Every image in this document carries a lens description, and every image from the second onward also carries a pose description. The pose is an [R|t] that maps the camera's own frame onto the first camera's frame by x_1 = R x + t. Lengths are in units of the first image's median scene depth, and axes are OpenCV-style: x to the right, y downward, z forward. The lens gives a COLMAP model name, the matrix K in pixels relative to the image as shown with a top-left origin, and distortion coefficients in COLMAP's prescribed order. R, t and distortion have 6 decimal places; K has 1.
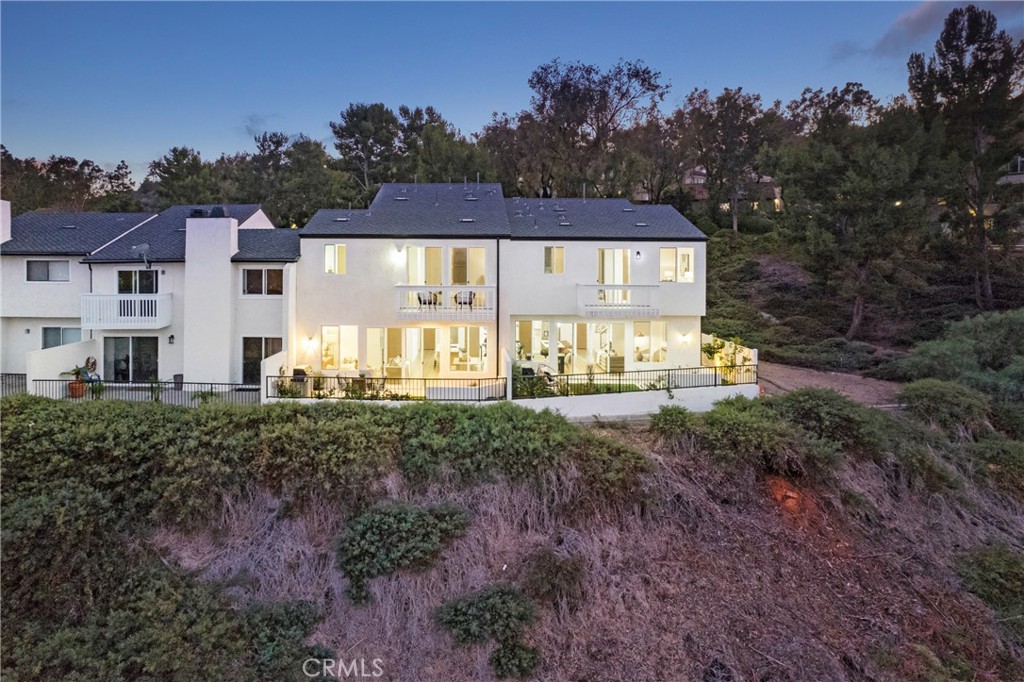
lens RADIAL K [[683.9, 0, 450.7], [0, 683.9, 252.4], [0, 0, 1]] dist [-0.054690, 0.029843]
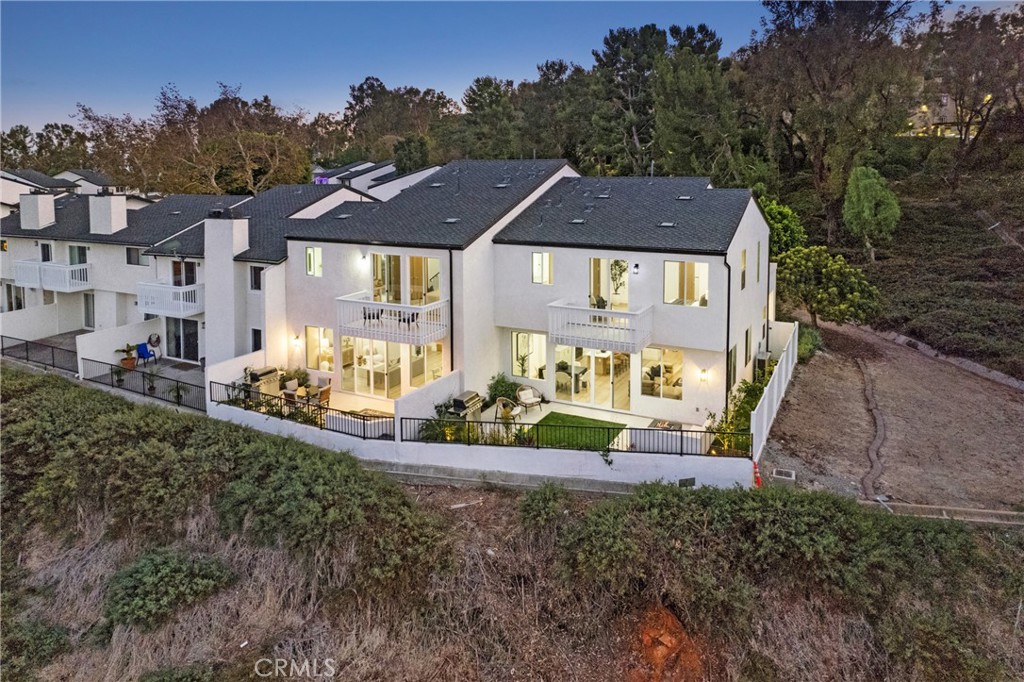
lens RADIAL K [[695.2, 0, 518.0], [0, 695.2, 194.5], [0, 0, 1]] dist [-0.035727, 0.009898]
pose [[0.900899, 0.010923, -0.433890, 0.688374], [0.012671, 0.998595, 0.051449, -0.174241], [0.433843, -0.051848, 0.899495, 0.277176]]
